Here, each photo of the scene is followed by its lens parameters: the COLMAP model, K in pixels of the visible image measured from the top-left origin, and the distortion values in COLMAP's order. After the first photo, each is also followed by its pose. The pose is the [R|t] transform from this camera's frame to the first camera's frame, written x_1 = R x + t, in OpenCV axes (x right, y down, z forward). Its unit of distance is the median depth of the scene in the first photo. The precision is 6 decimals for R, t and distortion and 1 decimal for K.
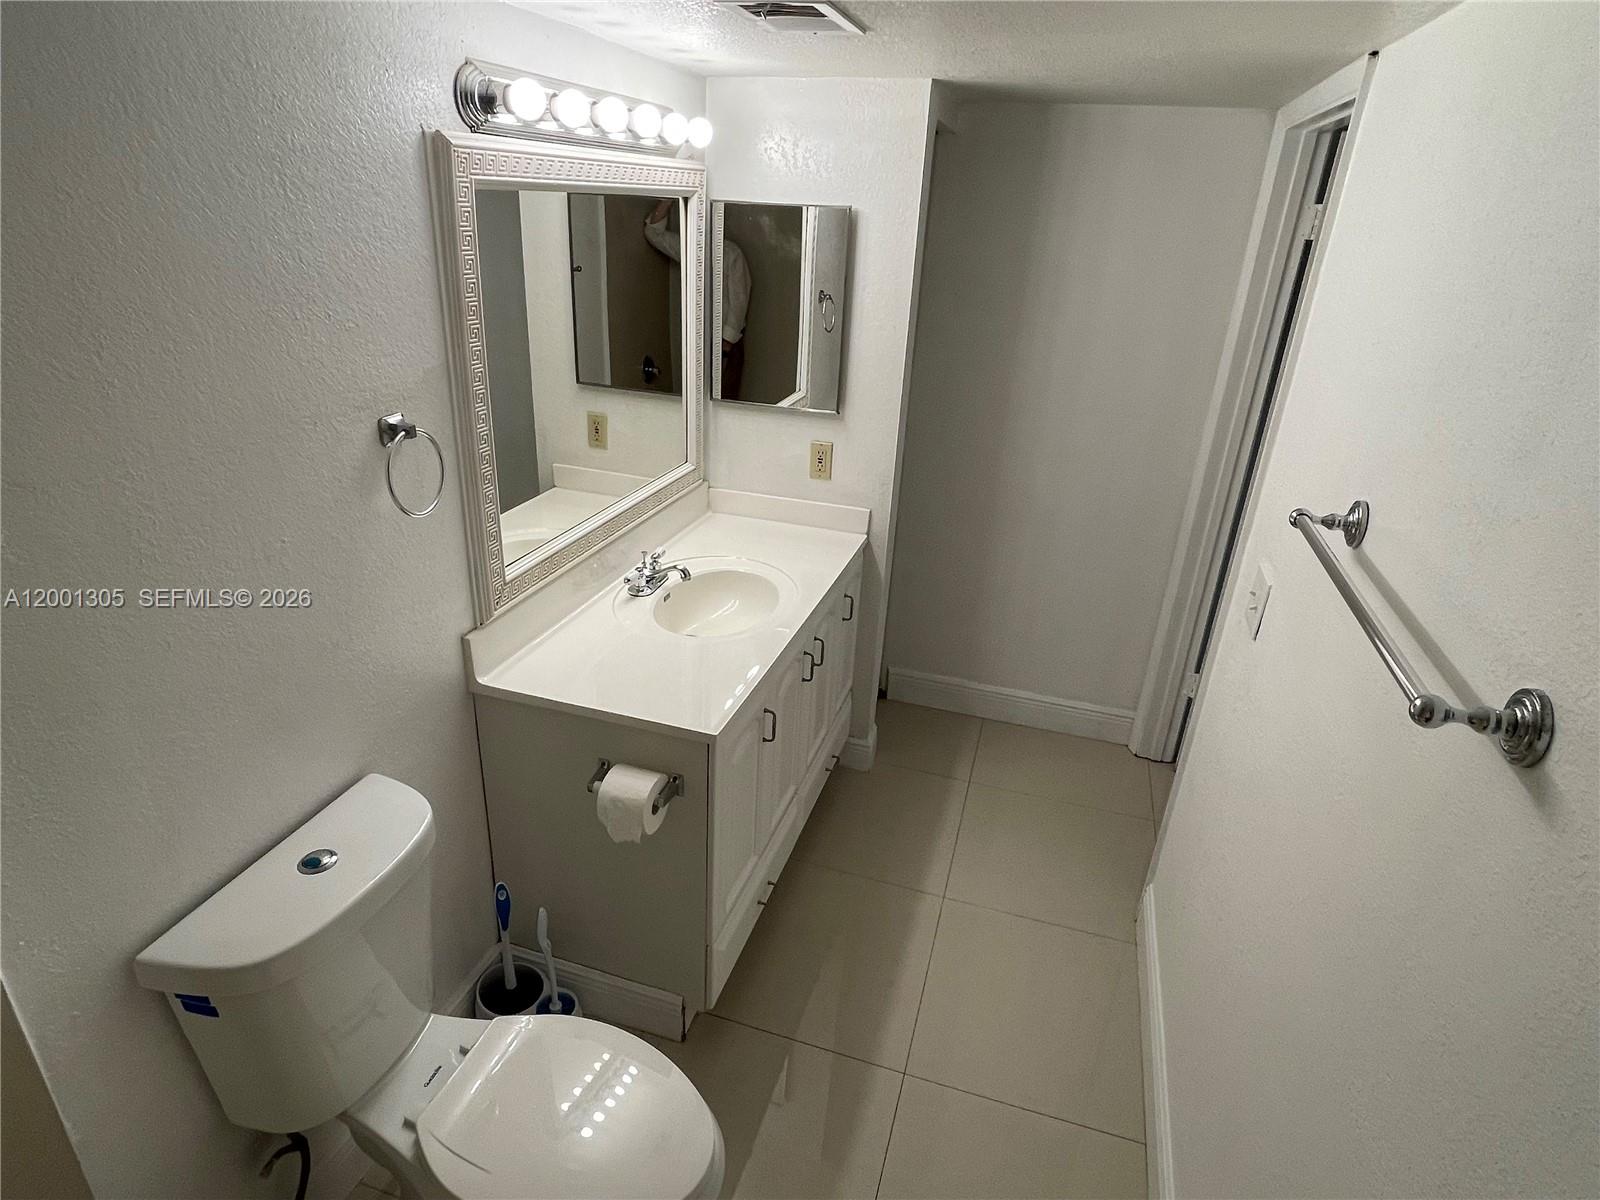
lens RADIAL K [[910.4, 0, 789.3], [0, 910.4, 604.7], [0, 0, 1]] dist [-0.006060, -0.002235]
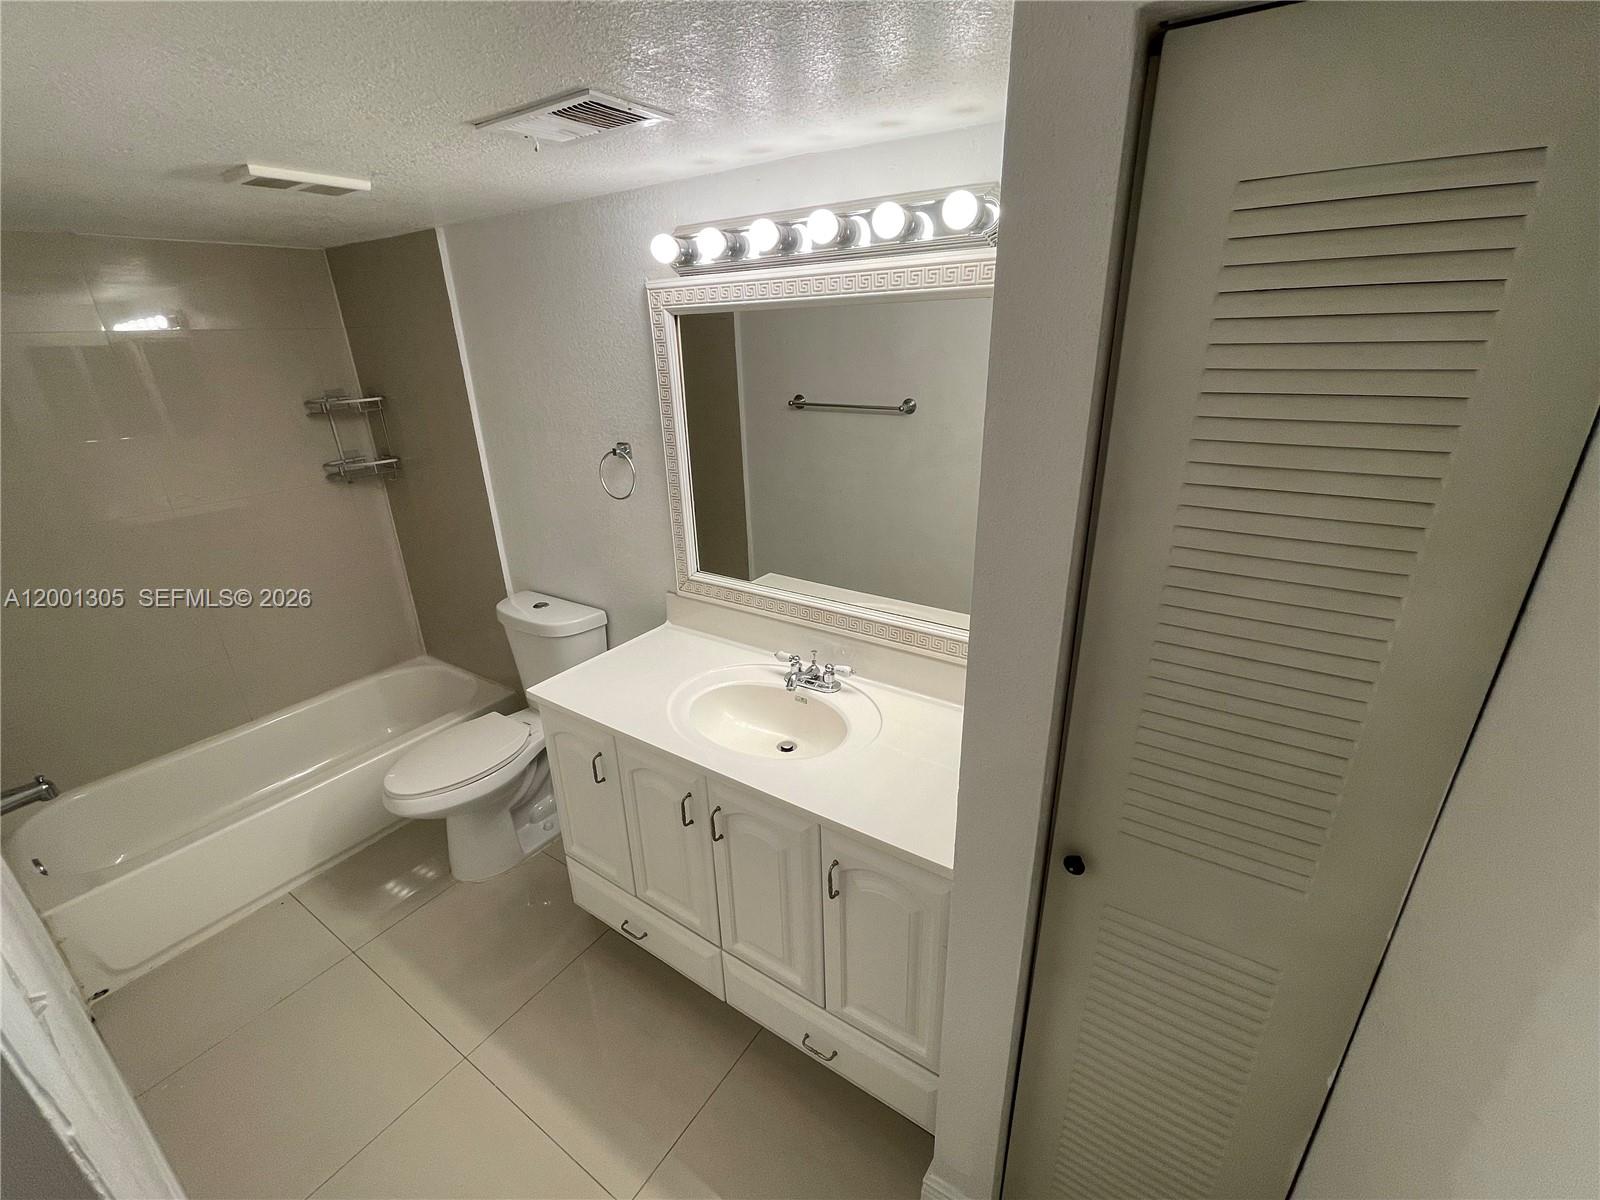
lens RADIAL K [[682.1, 0, 794.0], [0, 682.1, 596.9], [0, 0, 1]] dist [-0.002034, 0.000286]
pose [[-0.273662, 0.316883, -0.908127, 0.683463], [-0.379732, 0.831875, 0.404707, -0.533506], [0.883693, 0.455597, -0.107322, 1.337285]]
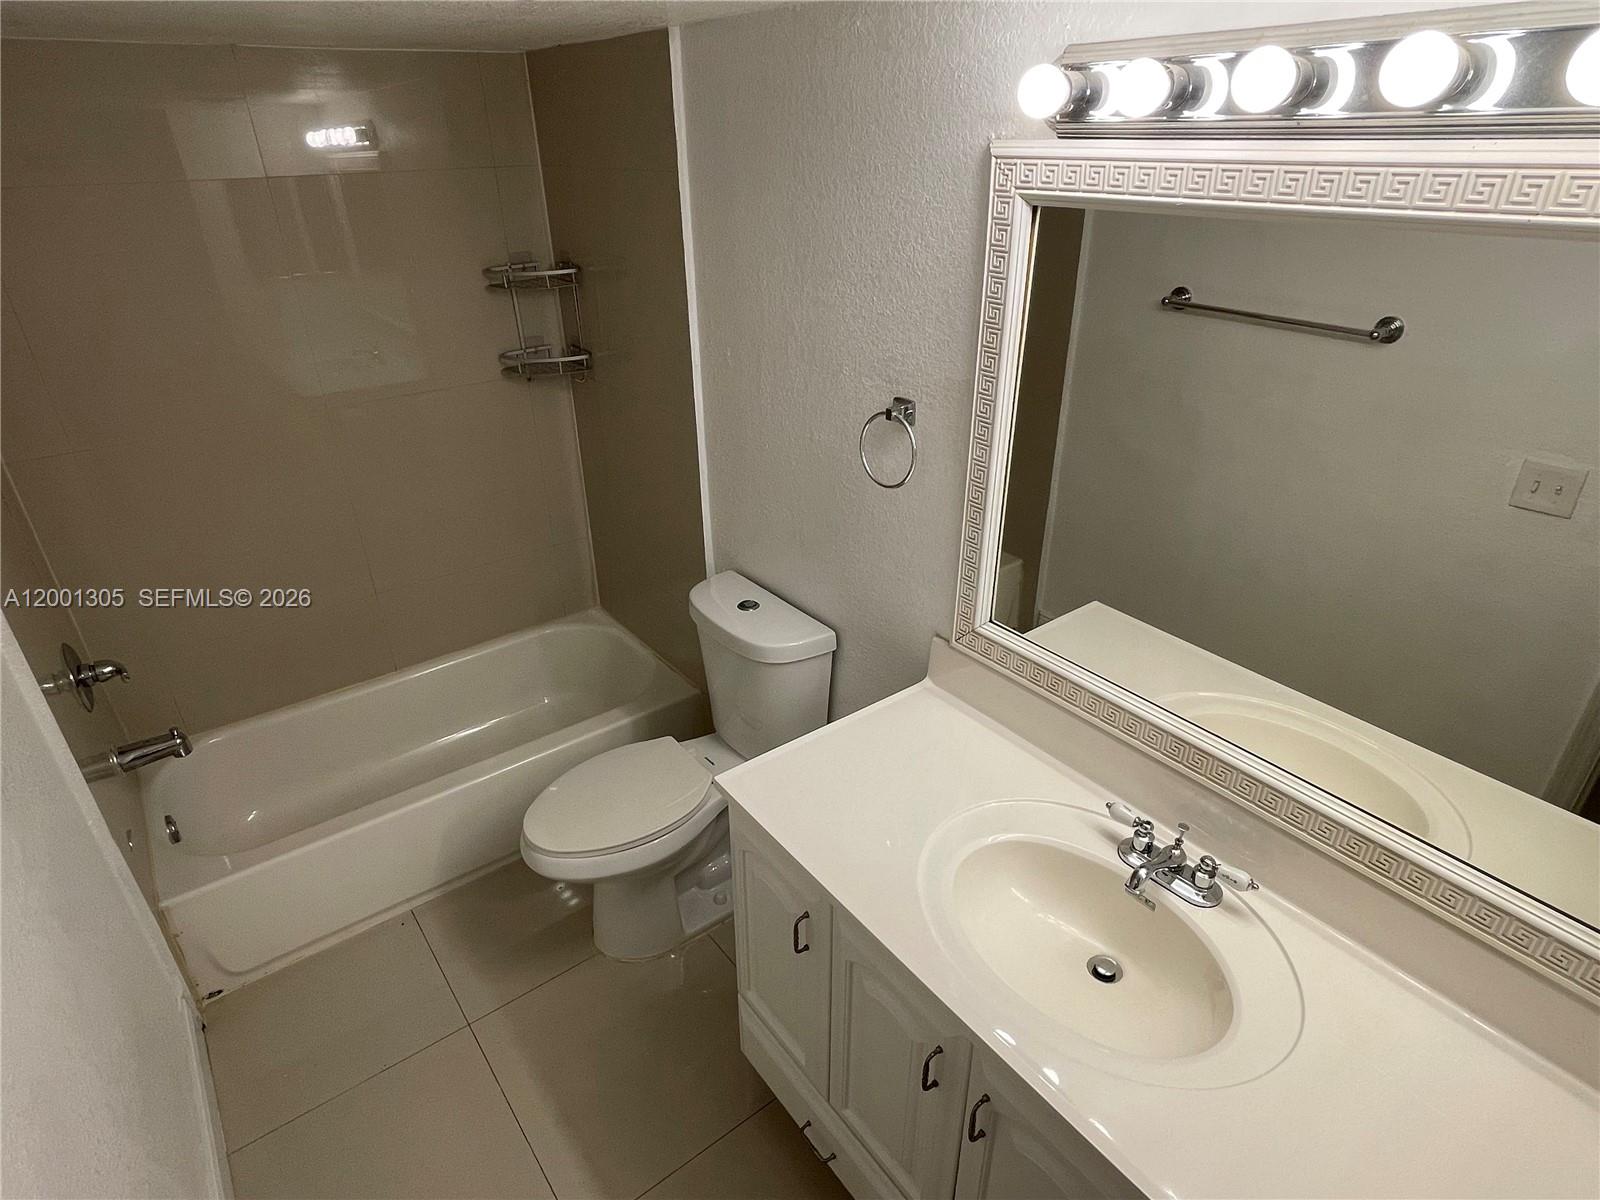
lens RADIAL K [[891.4, 0, 792.5], [0, 891.4, 595.9], [0, 0, 1]] dist [0.022137, -0.036356]
pose [[-0.568382, 0.351851, -0.743736, 0.470739], [-0.348684, 0.715747, 0.605083, -0.553851], [0.745226, 0.603247, -0.284133, 1.142736]]
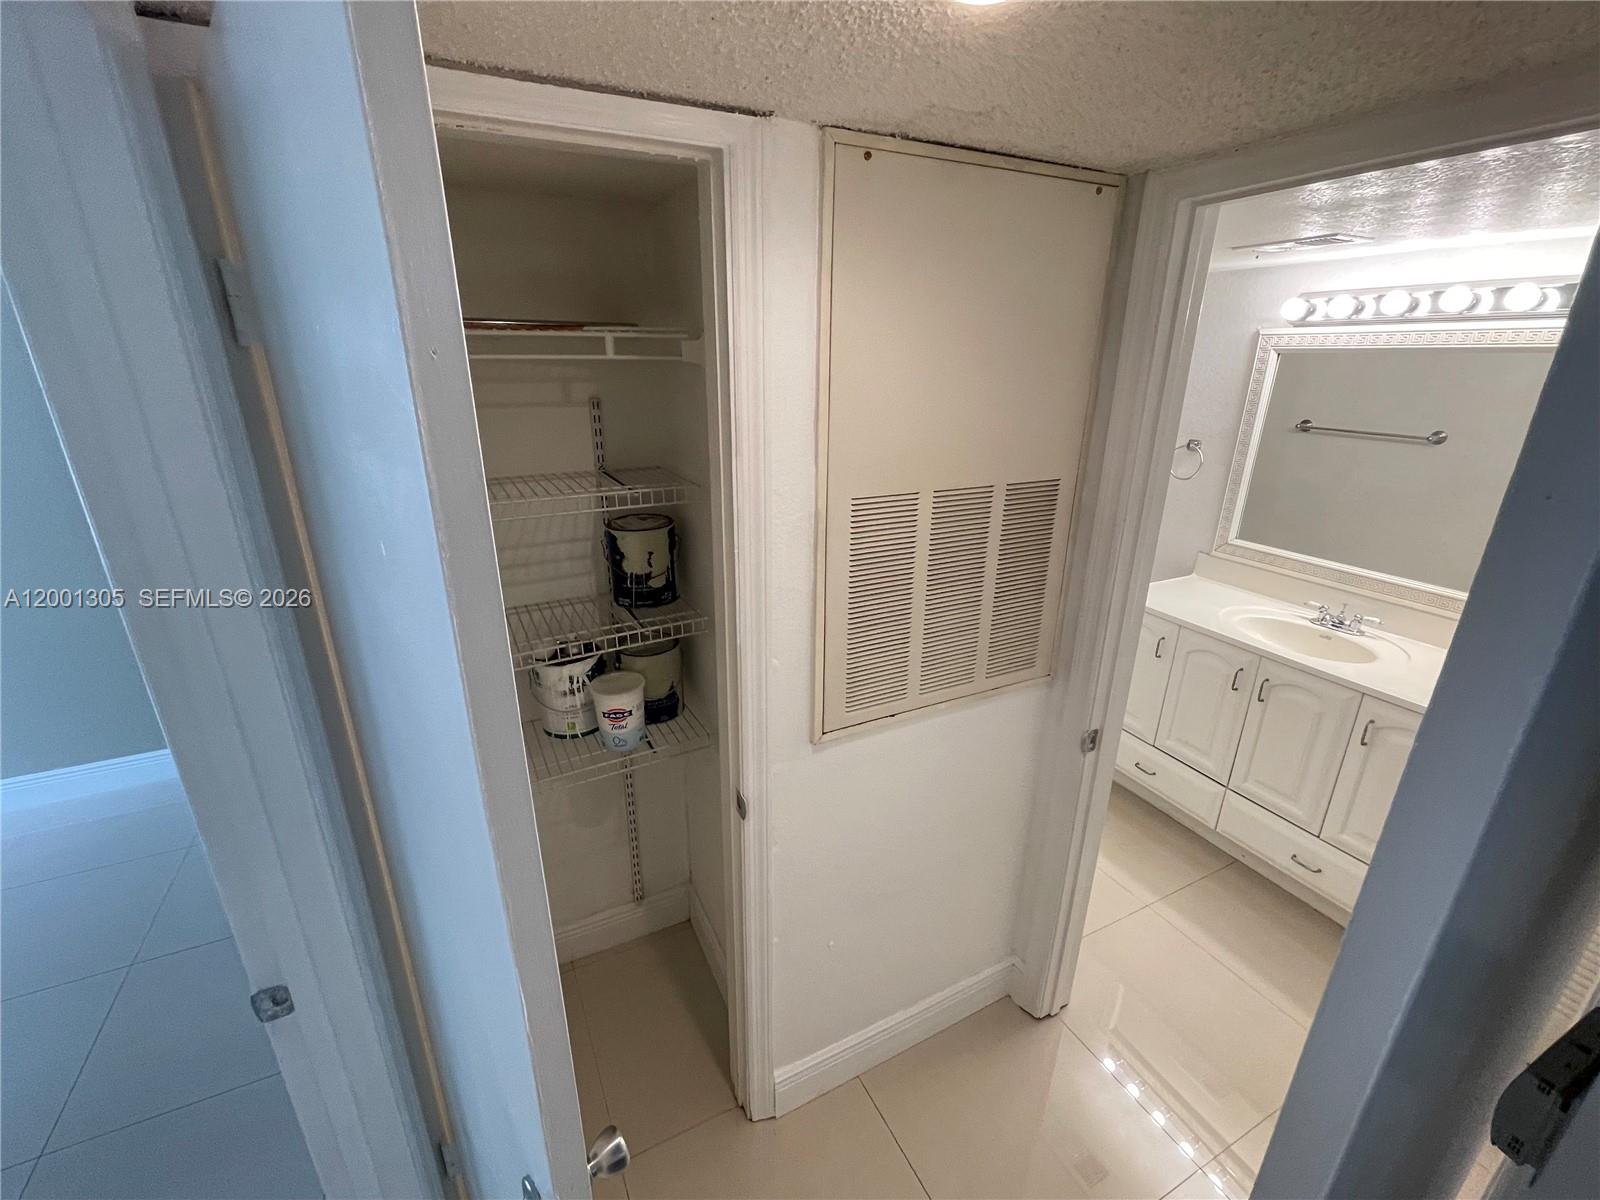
lens RADIAL K [[682.1, 0, 794.0], [0, 682.1, 596.9], [0, 0, 1]] dist [-0.002034, 0.000286]
pose [[-0.710155, 0.193778, -0.676853, 1.477358], [-0.321890, 0.765649, 0.556927, -0.482340], [0.626152, 0.613377, -0.481355, 1.248538]]
